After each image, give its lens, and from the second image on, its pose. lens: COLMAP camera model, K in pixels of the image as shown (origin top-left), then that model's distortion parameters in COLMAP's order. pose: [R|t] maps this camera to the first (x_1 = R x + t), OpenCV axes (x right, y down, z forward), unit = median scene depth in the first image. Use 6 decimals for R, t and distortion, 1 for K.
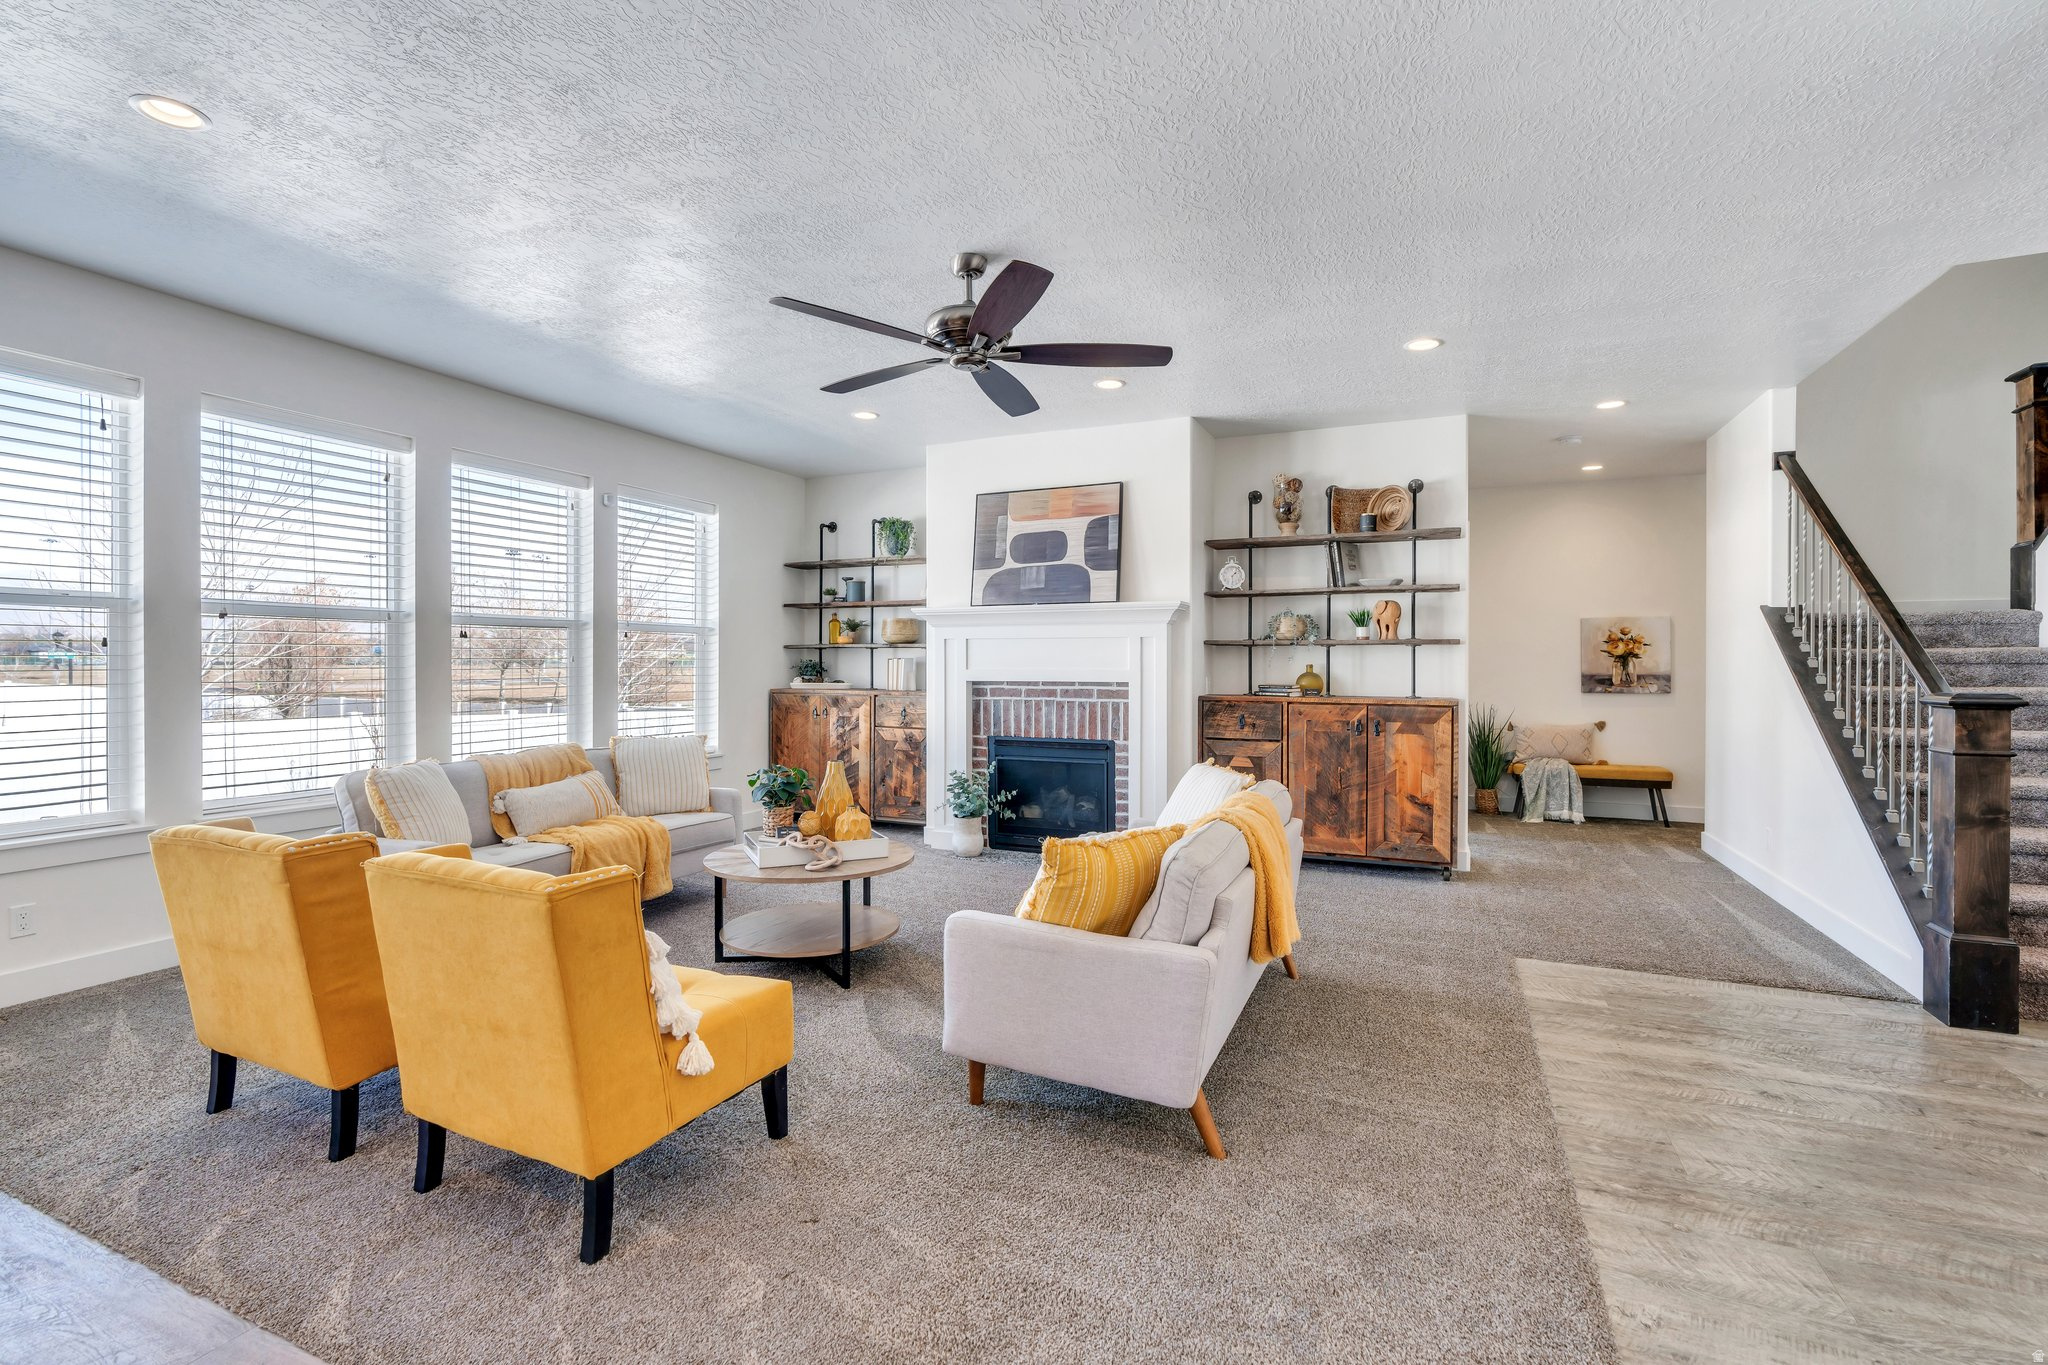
lens RADIAL K [[919.7, 0, 1022.7], [0, 919.7, 664.5], [0, 0, 1]] dist [-0.006280, 0.000516]
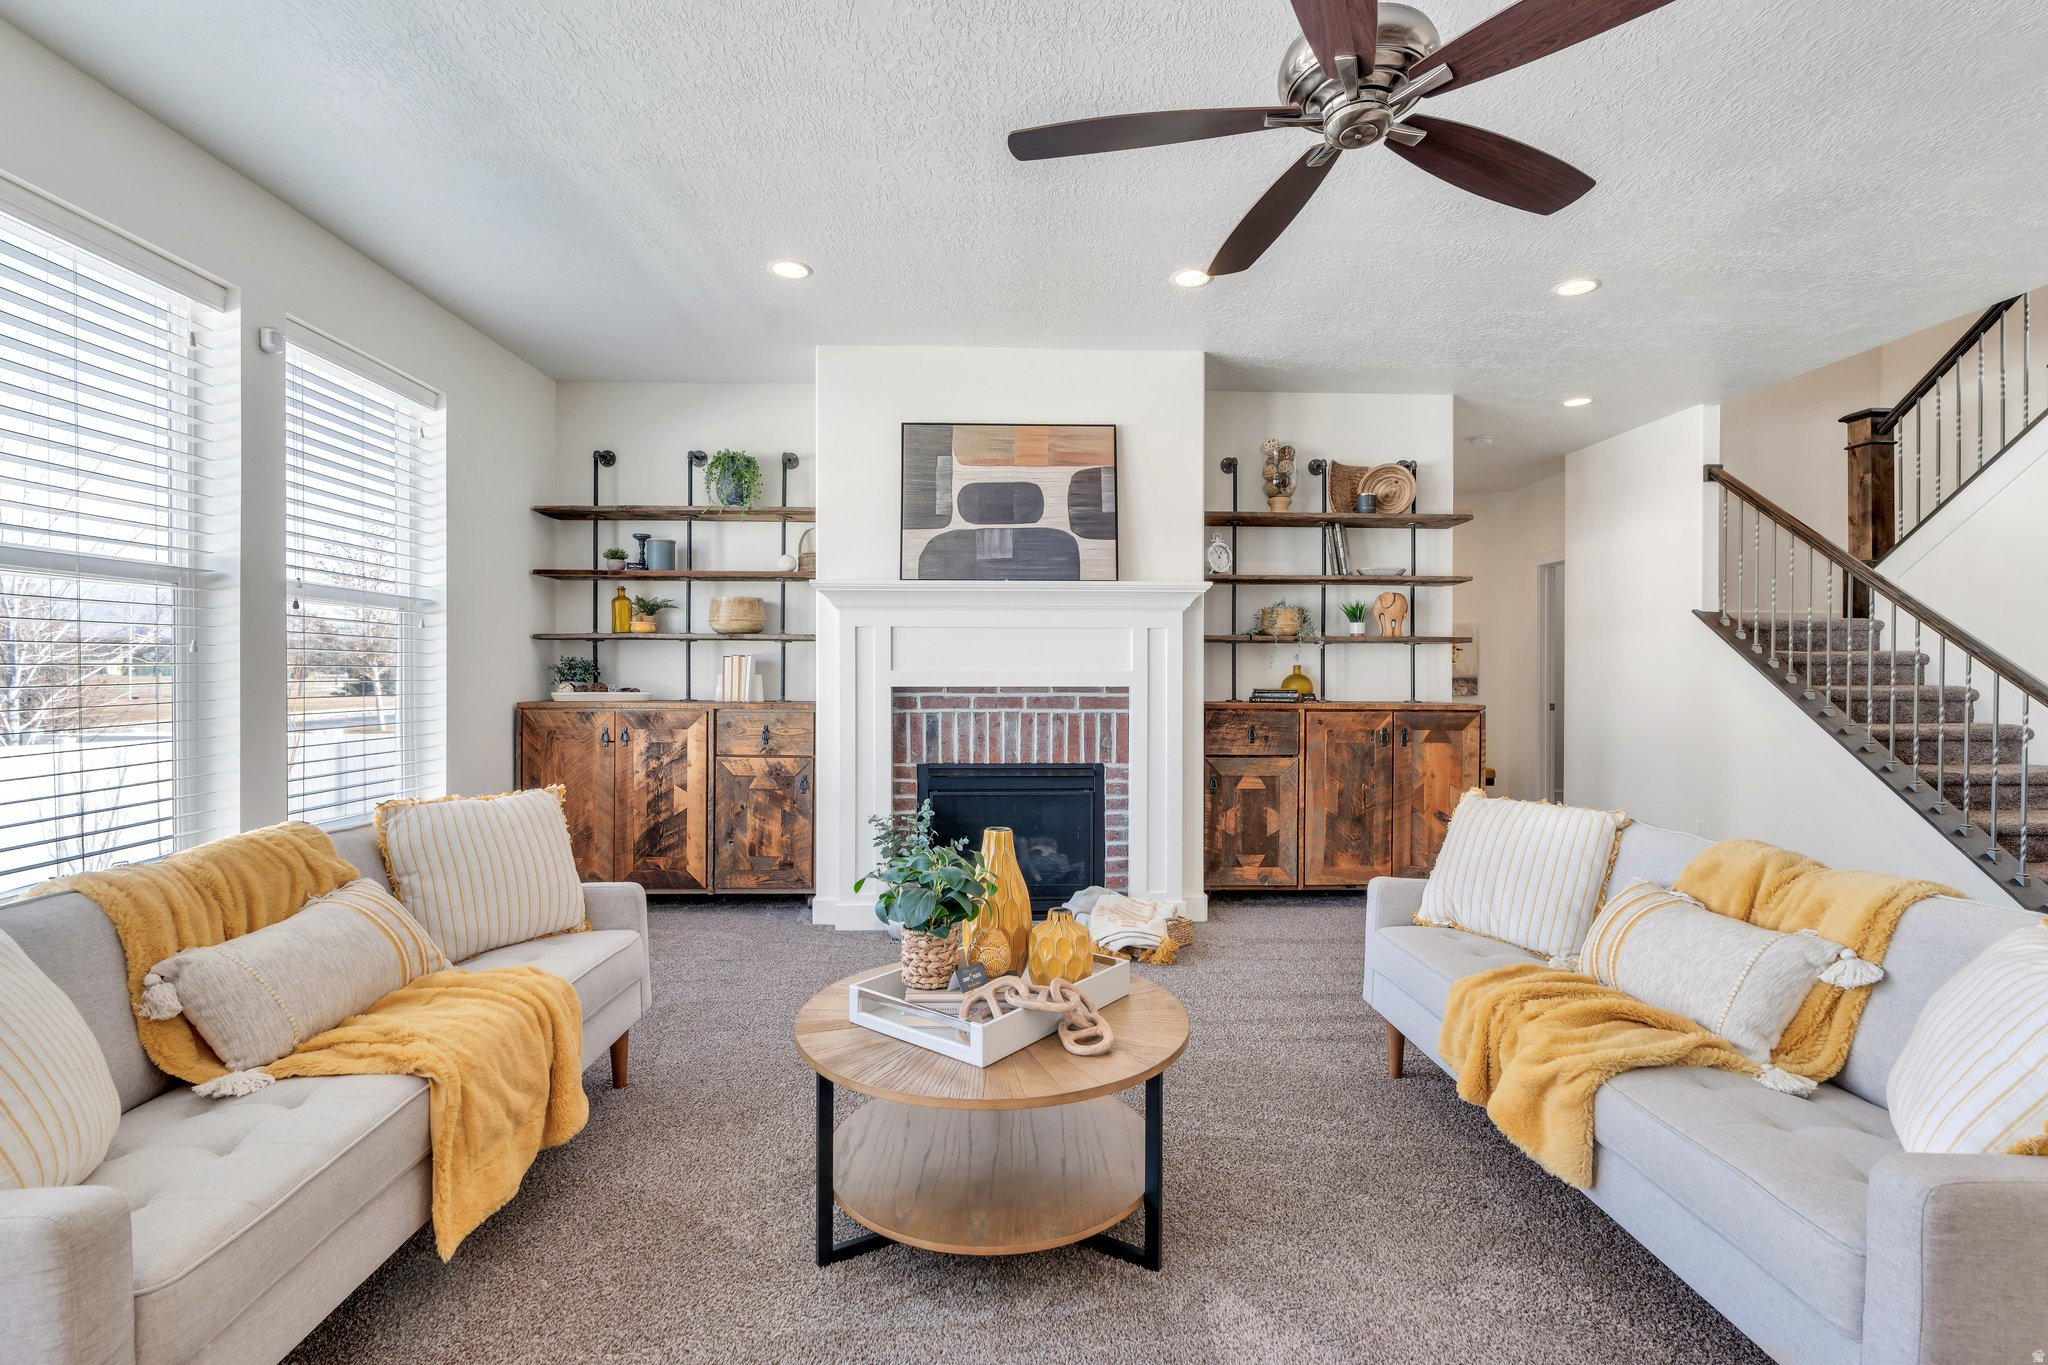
lens RADIAL K [[921.4, 0, 1025.2], [0, 921.4, 677.1], [0, 0, 1]] dist [-0.004473, 0.000140]
pose [[0.894505, -0.000839, 0.447057, -0.295874], [-0.000974, 0.999992, 0.003826, 0.008020], [-0.447057, -0.003858, 0.894497, 0.339138]]
